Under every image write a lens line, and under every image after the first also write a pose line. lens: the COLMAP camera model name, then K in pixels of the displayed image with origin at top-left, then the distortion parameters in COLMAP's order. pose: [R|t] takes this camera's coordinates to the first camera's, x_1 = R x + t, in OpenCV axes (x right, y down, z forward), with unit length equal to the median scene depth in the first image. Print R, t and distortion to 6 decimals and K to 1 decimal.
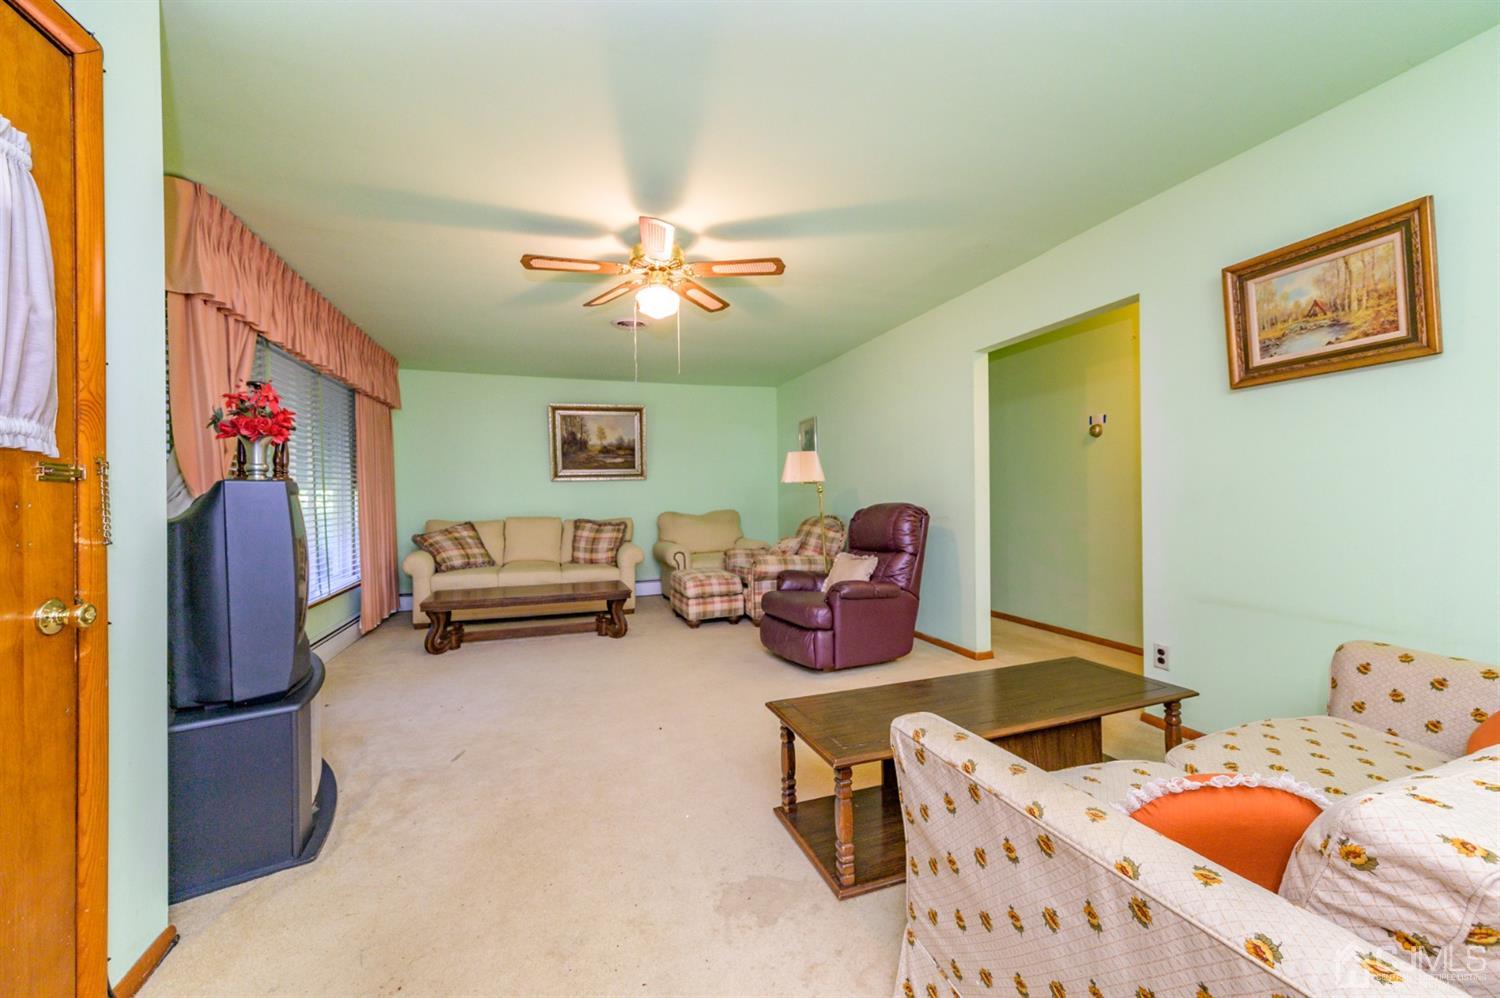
lens RADIAL K [[589.7, 0, 751.9], [0, 589.7, 493.0], [0, 0, 1]] dist [-0.000136, -0.000195]
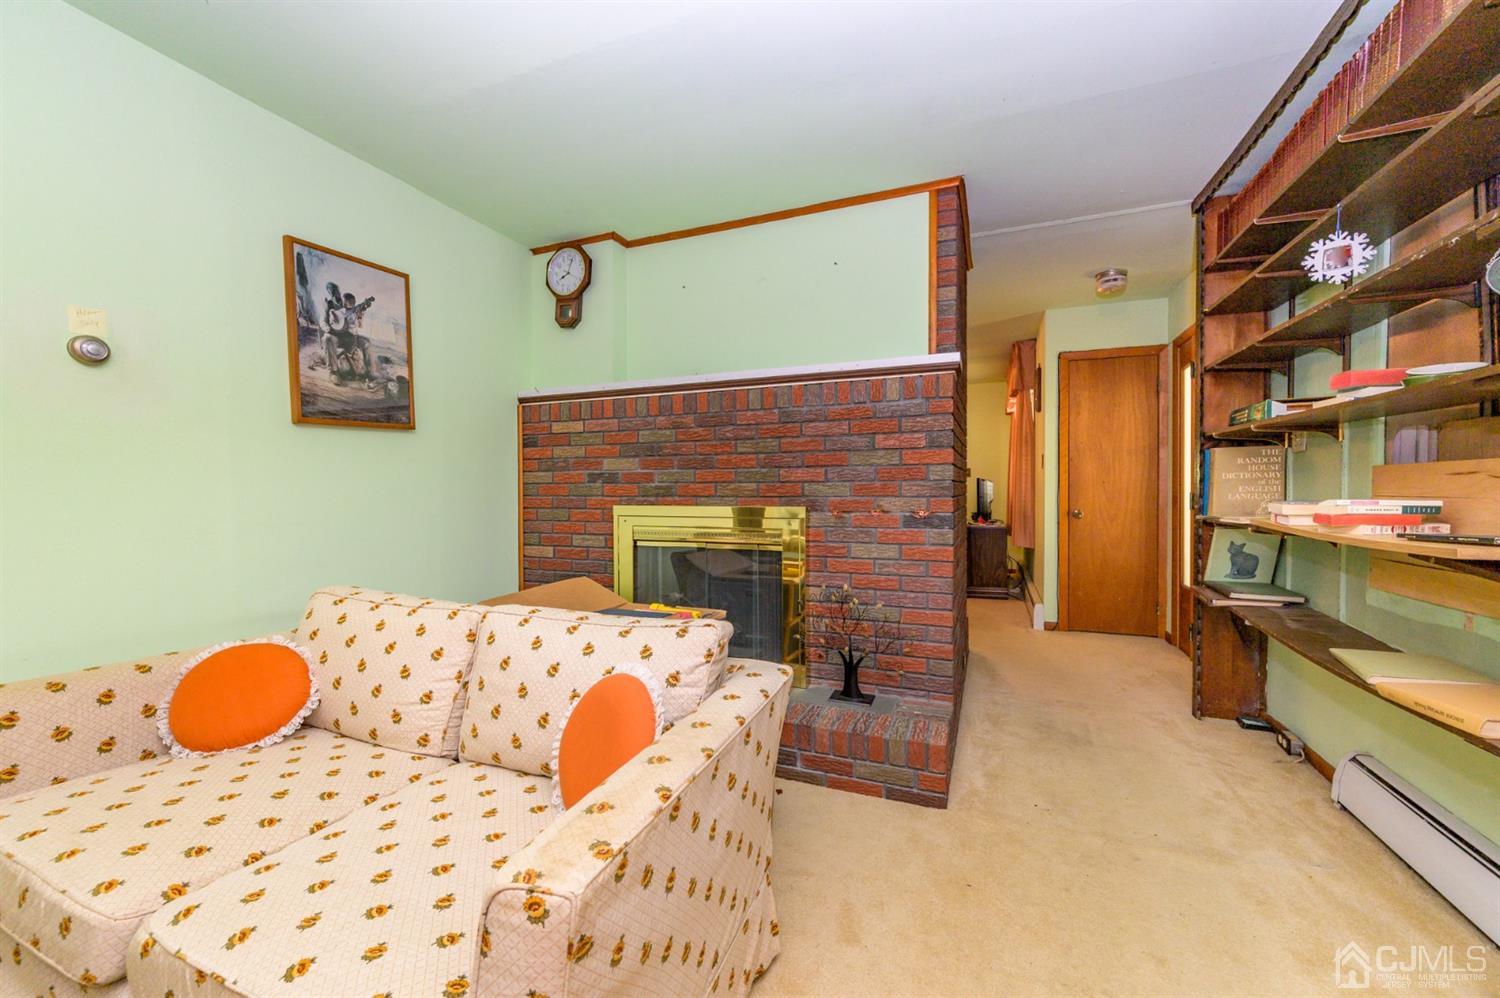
lens RADIAL K [[589.7, 0, 746.5], [0, 589.7, 494.9], [0, 0, 1]] dist [-0.000136, -0.000195]
pose [[-0.759223, 0.011967, 0.650721, -0.057403], [0.012540, 0.999914, -0.003758, 0.008395], [-0.650710, 0.005307, -0.759308, 0.329297]]
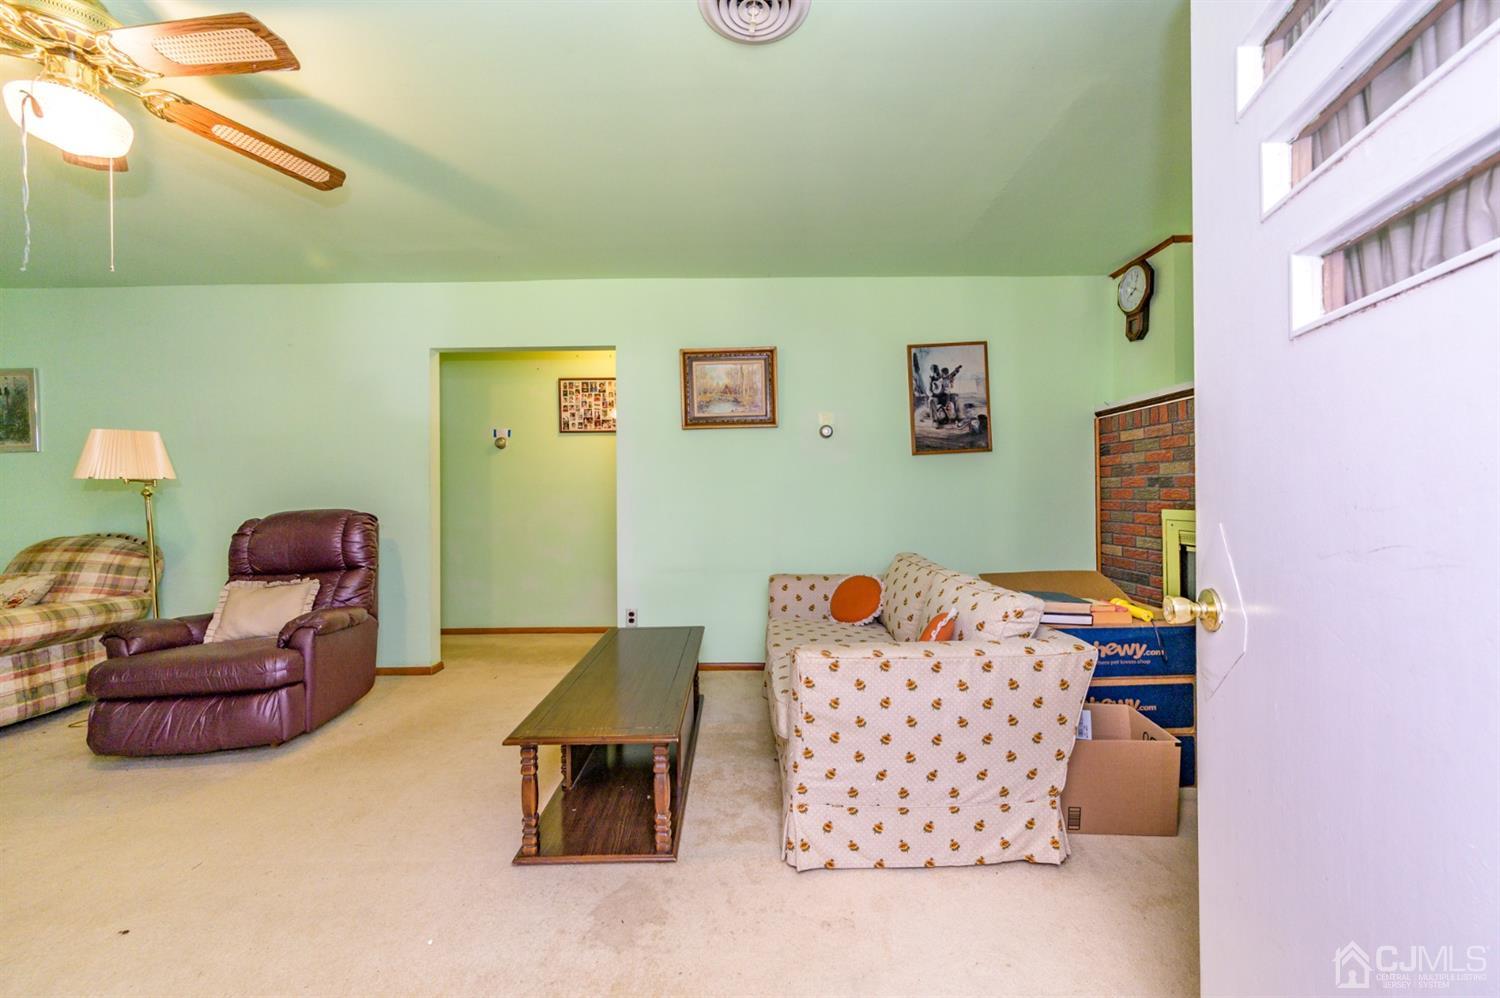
lens RADIAL K [[589.7, 0, 751.9], [0, 589.7, 495.8], [0, 0, 1]] dist [-0.000136, -0.000195]
pose [[0.317318, 0.009291, 0.948274, -0.281418], [0.002635, 0.999940, -0.010678, 0.006566], [-0.948316, 0.005887, 0.317274, 0.169025]]
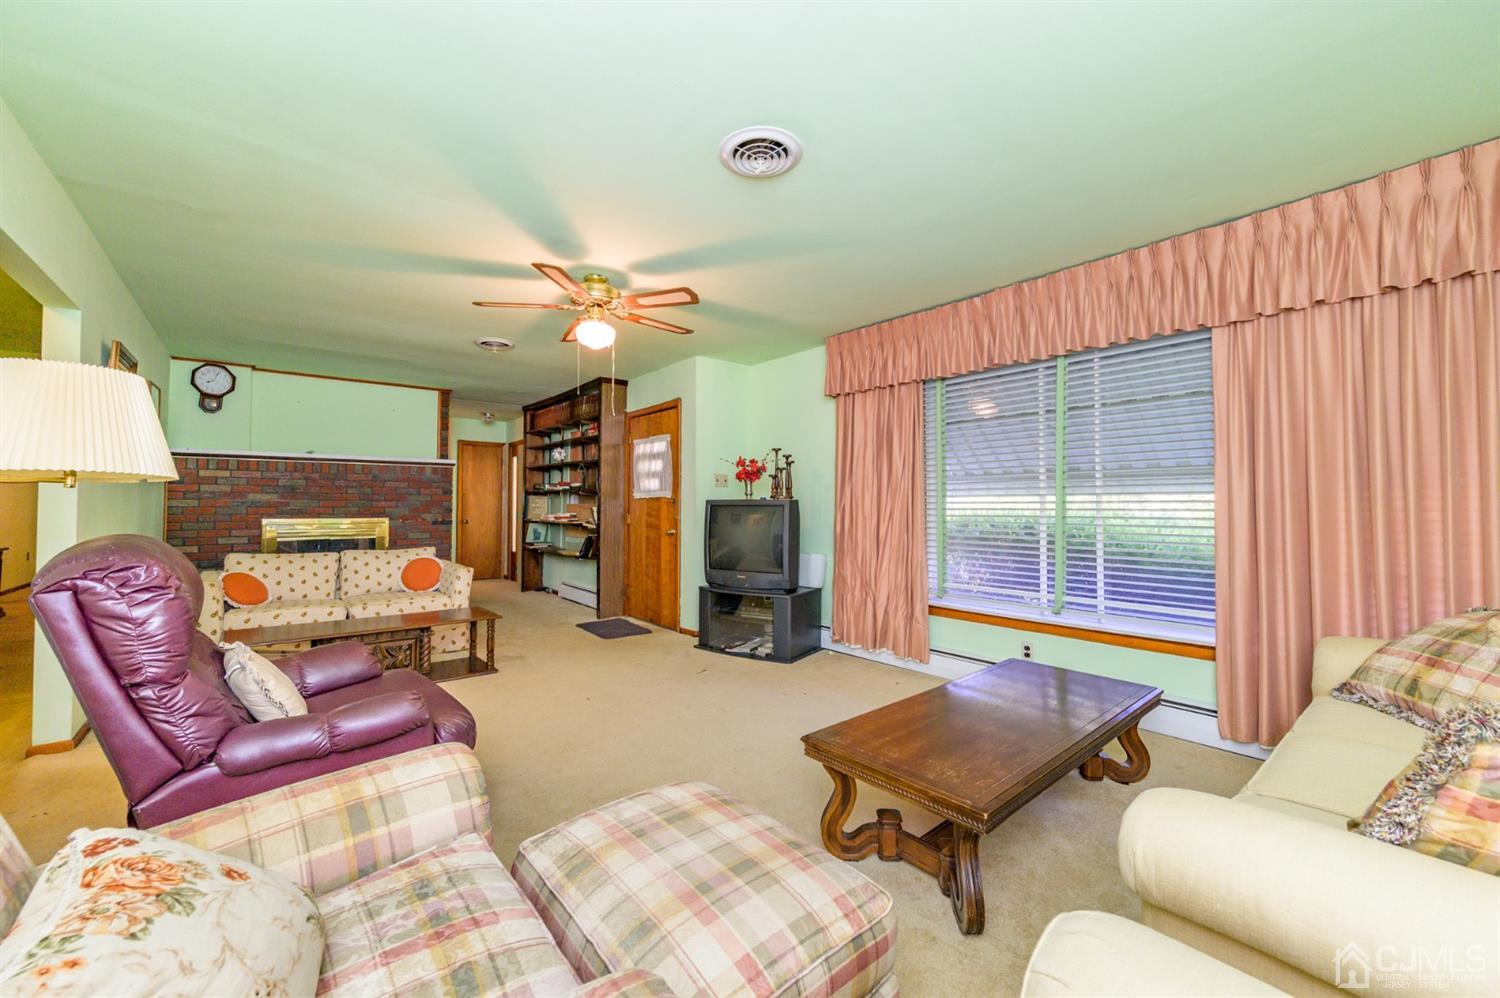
lens RADIAL K [[589.7, 0, 749.1], [0, 589.7, 492.0], [0, 0, 1]] dist [-0.000136, -0.000195]
pose [[-0.933390, 0.005414, -0.358824, -0.014625], [0.014123, 0.999666, -0.021653, 0.000598], [0.358587, -0.025279, -0.933154, 1.321277]]
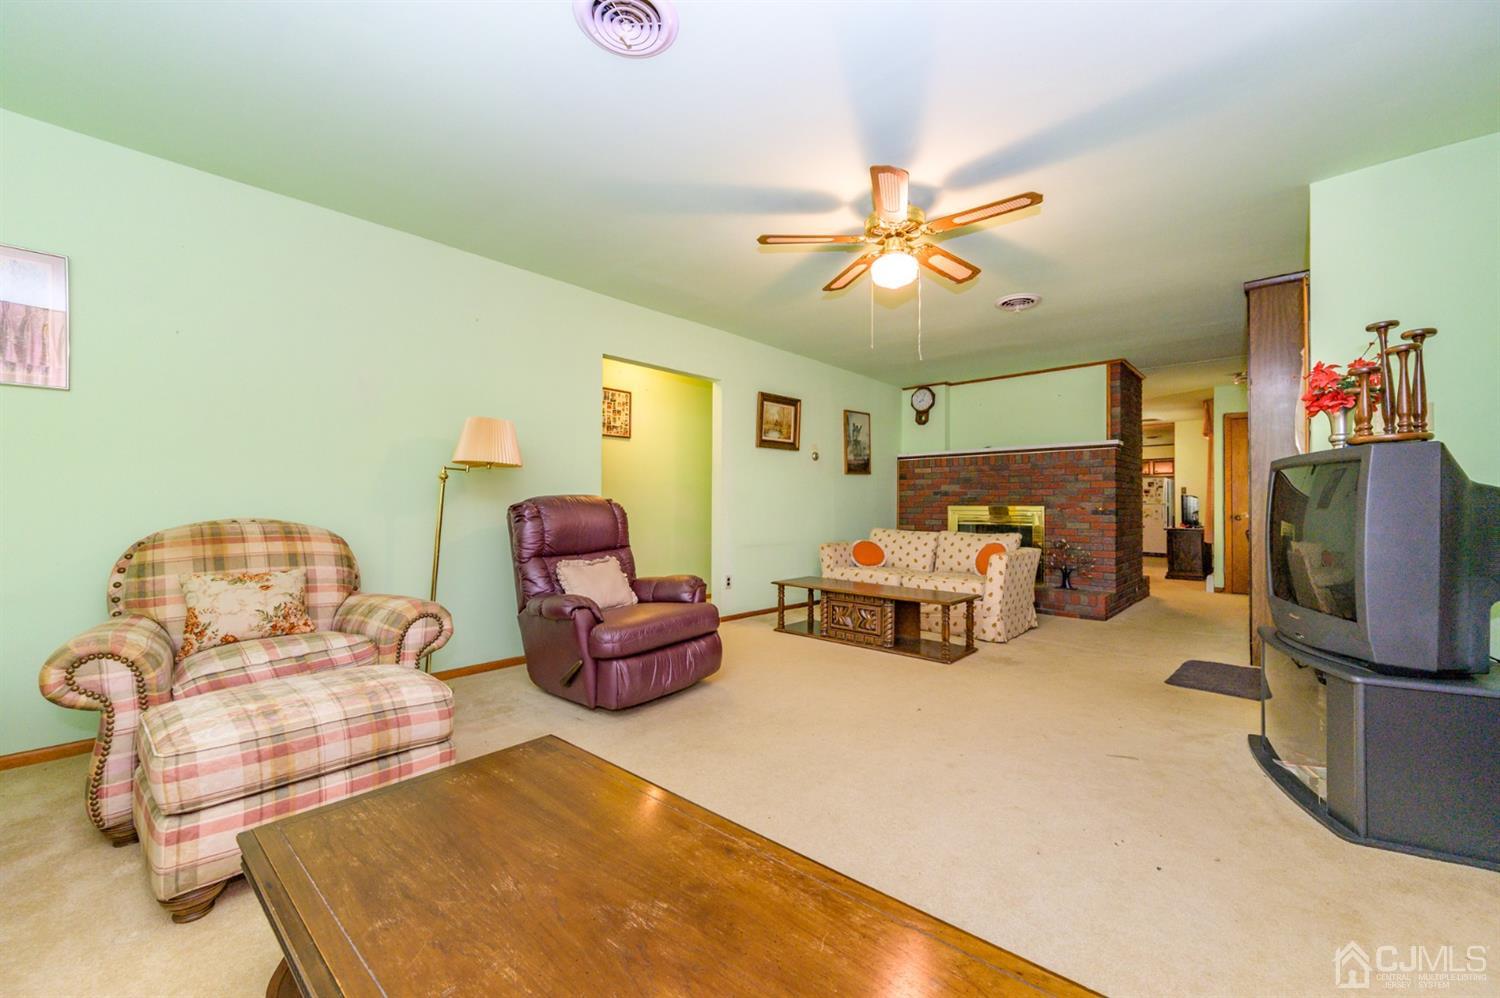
lens RADIAL K [[589.7, 0, 743.5], [0, 589.7, 497.4], [0, 0, 1]] dist [-0.000136, -0.000195]
pose [[-0.479071, 0.026724, 0.877369, -0.524522], [-0.002201, 0.999497, -0.031646, 0.039583], [-0.877773, -0.017092, -0.478771, 1.021221]]
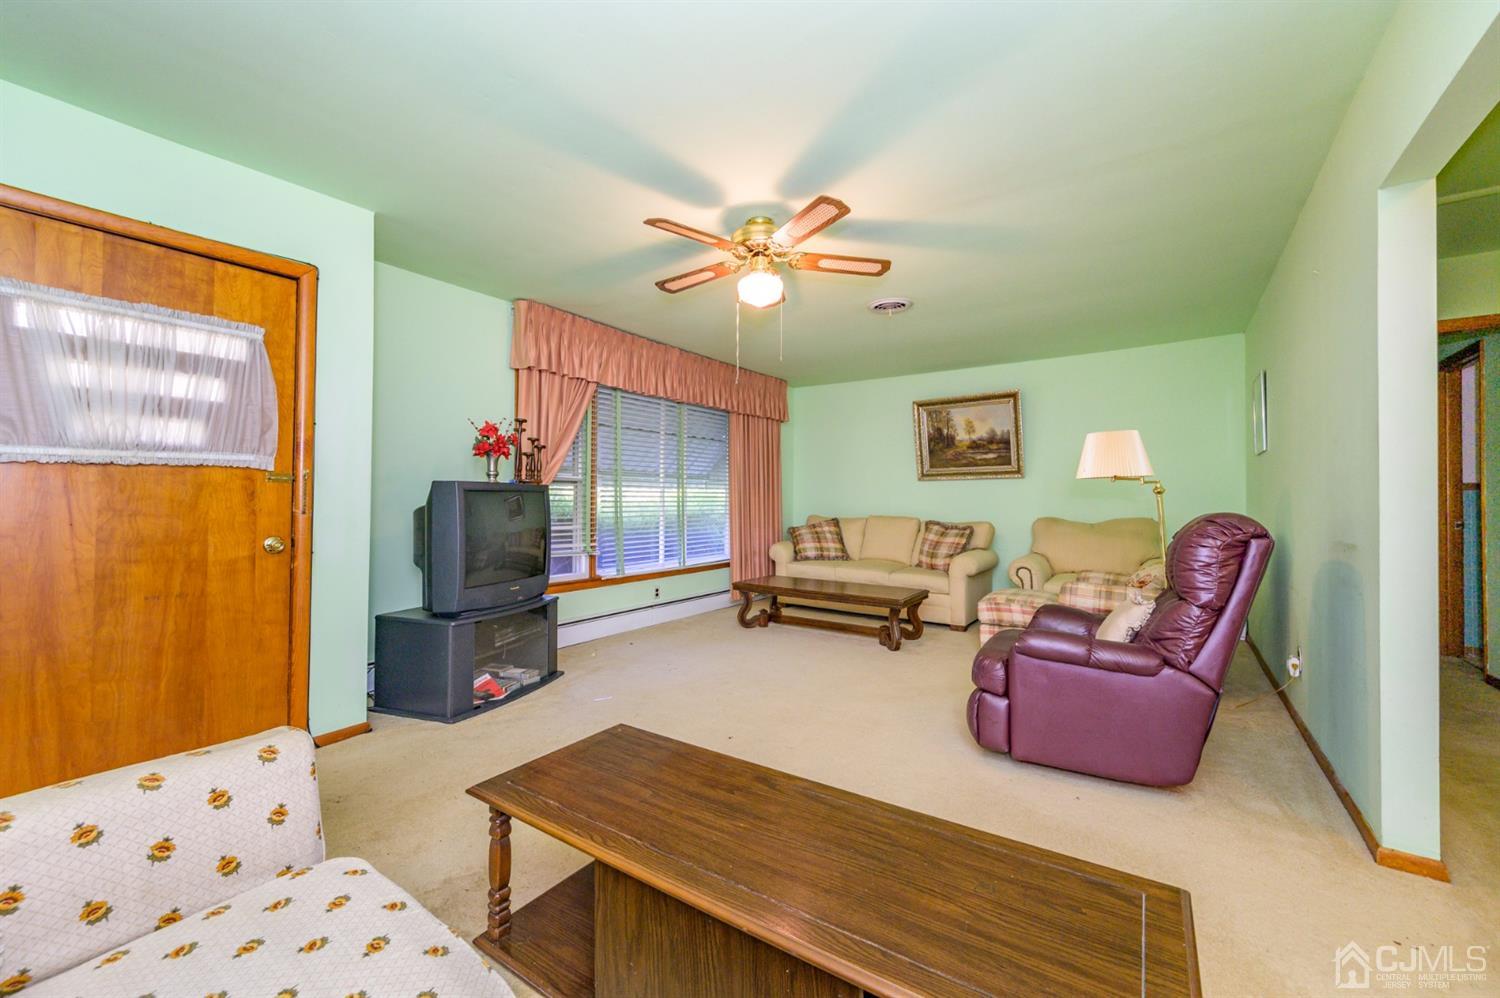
lens RADIAL K [[589.7, 0, 744.6], [0, 589.7, 490.3], [0, 0, 1]] dist [-0.000136, -0.000195]
pose [[0.586962, 0.003783, -0.809606, 0.371828], [-0.008619, 0.999962, -0.001577, 0.000061], [0.809569, 0.007904, 0.586972, 0.268081]]
